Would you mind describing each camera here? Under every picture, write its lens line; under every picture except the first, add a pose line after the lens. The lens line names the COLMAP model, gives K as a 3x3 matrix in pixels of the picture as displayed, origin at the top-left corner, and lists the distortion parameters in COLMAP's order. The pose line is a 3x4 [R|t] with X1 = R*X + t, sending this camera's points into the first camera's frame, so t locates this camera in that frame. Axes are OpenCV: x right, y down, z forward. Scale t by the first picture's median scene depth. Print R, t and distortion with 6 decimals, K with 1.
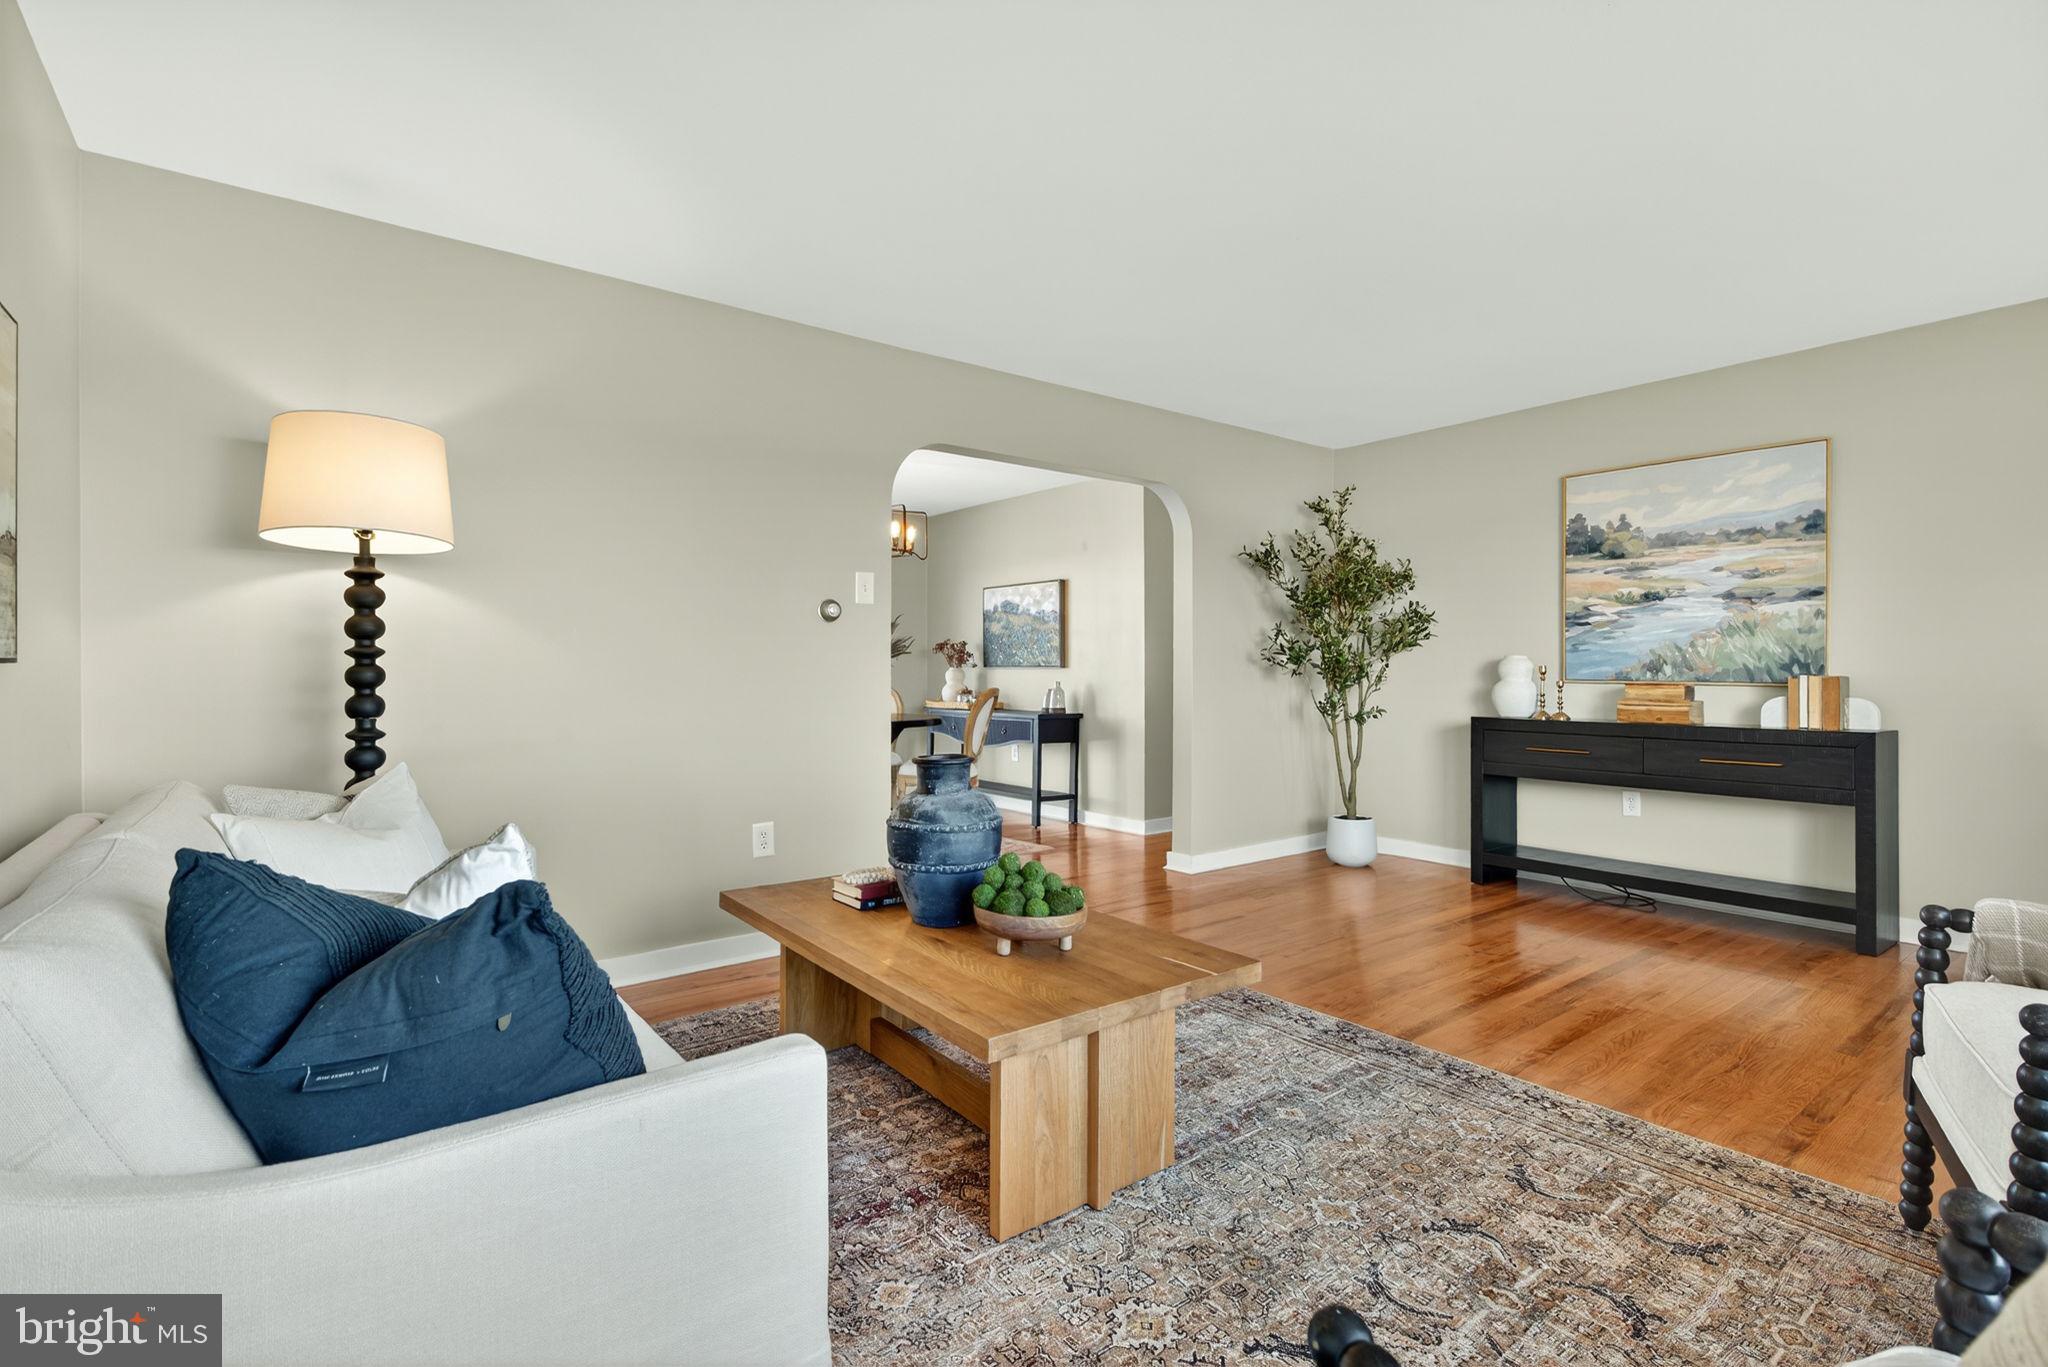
lens RADIAL K [[1060.6, 0, 1024.0], [0, 1060.6, 683.5], [0, 0, 1]] dist [0.000823, 0.000544]
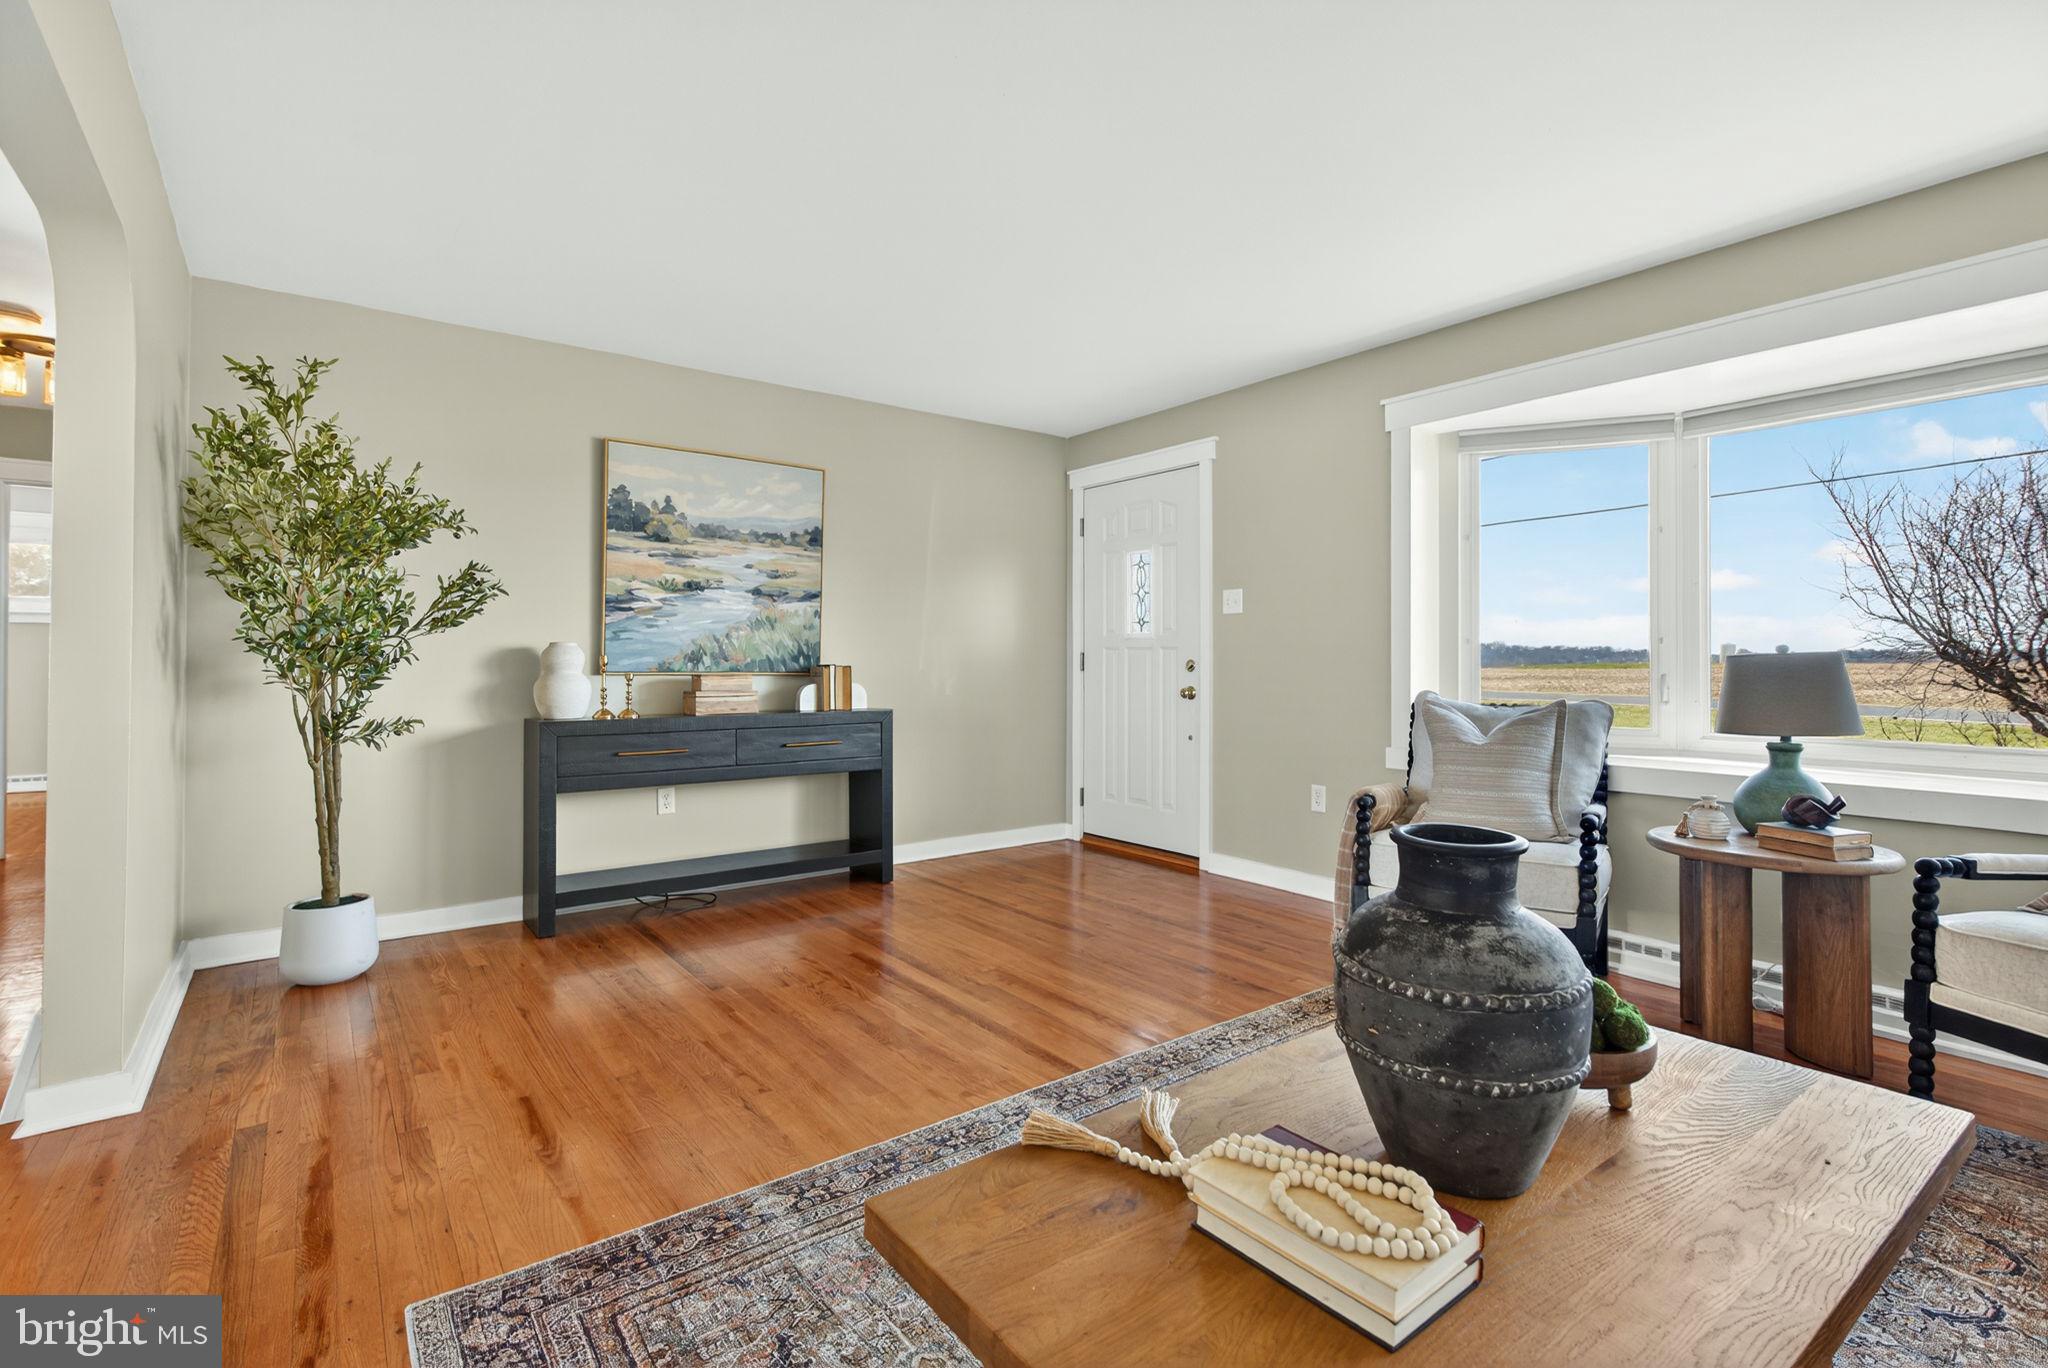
lens RADIAL K [[954.2, 0, 1031.1], [0, 954.2, 662.8], [0, 0, 1]] dist [0.002598, 0.000079]
pose [[-0.044128, -0.002138, 0.999024, -0.302874], [0.011404, 0.999931, 0.002644, -0.009362], [-0.998961, 0.011509, -0.044101, 0.721657]]
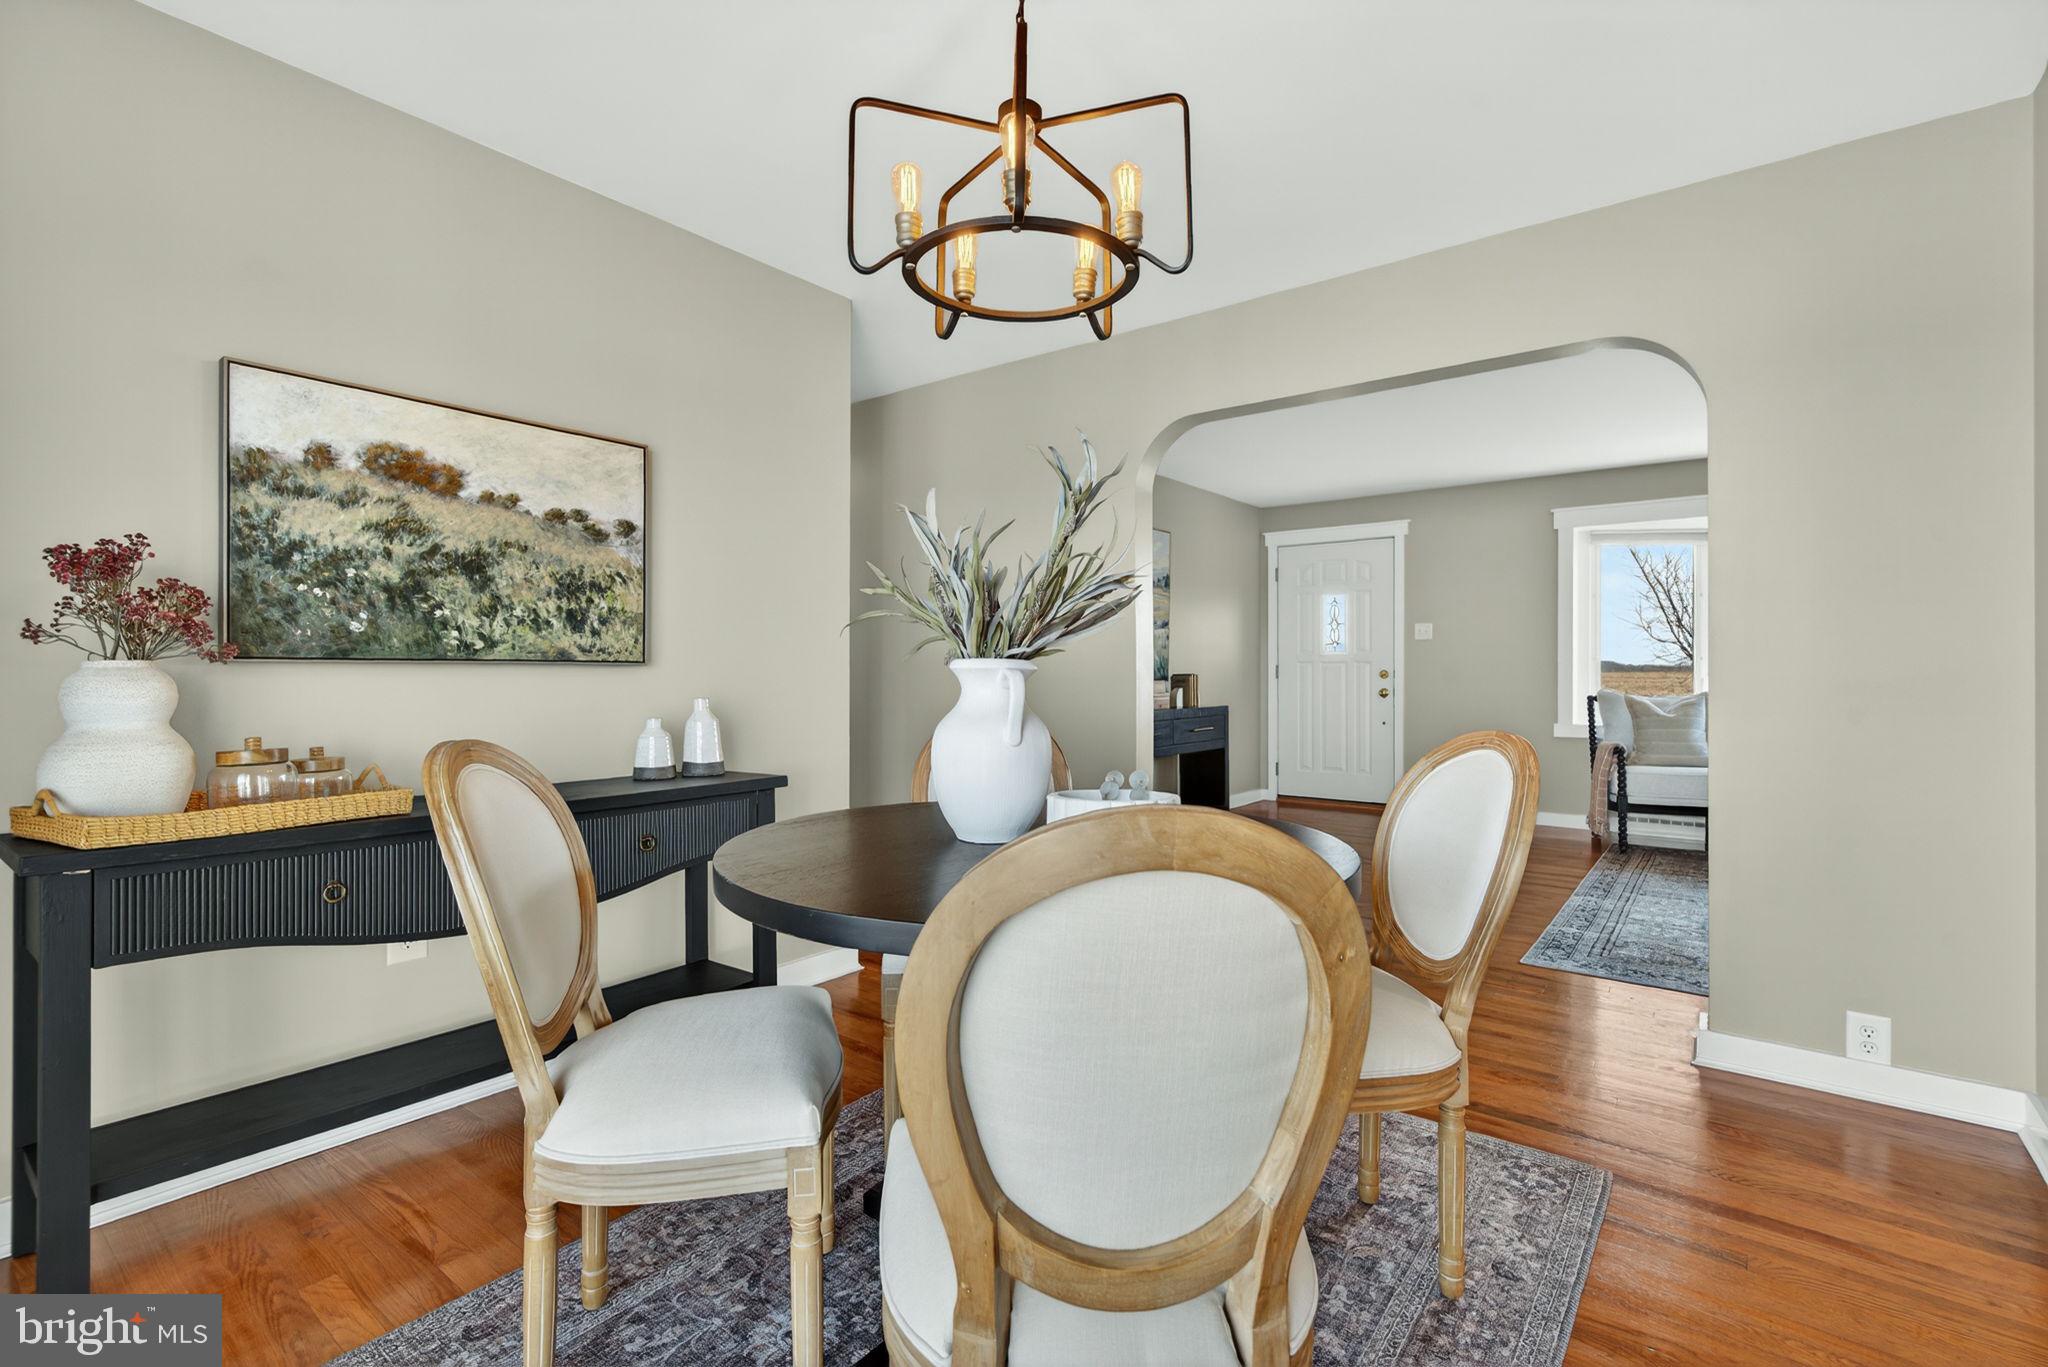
lens RADIAL K [[937.5, 0, 1024.0], [0, 937.5, 683.5], [0, 0, 1]] dist [-0.001201, 0.000317]
pose [[-0.294346, -0.012183, 0.955621, -0.528309], [0.012802, 0.999779, 0.016689, -0.018869], [-0.955613, 0.017147, -0.294125, 1.475597]]
